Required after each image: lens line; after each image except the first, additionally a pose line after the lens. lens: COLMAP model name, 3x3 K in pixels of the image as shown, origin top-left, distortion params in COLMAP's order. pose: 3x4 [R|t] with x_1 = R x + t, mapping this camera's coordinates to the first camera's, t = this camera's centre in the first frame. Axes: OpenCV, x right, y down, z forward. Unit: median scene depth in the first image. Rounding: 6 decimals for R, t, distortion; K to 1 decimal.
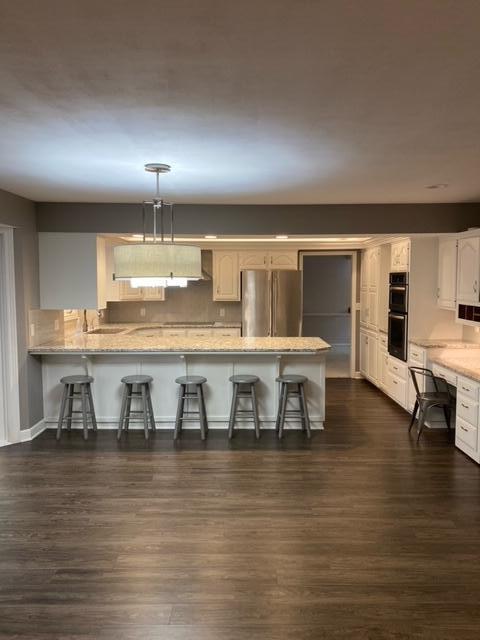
lens RADIAL K [[495.9, 0, 238.9], [0, 495.9, 322.9], [0, 0, 1]] dist [0.009333, -0.023607]
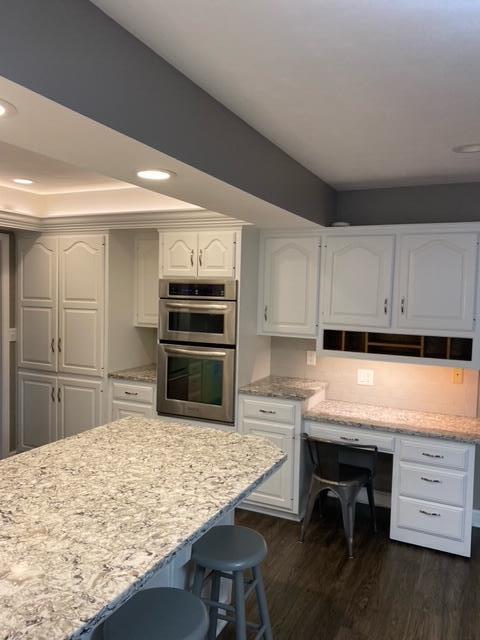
lens RADIAL K [[495.9, 0, 239.9], [0, 495.9, 319.1], [0, 0, 1]] dist [0.009333, -0.023607]
pose [[0.421170, -0.053908, 0.905378, -0.231240], [0.057339, 0.997818, 0.032738, -0.080611], [-0.905167, 0.038125, 0.423342, 0.804430]]
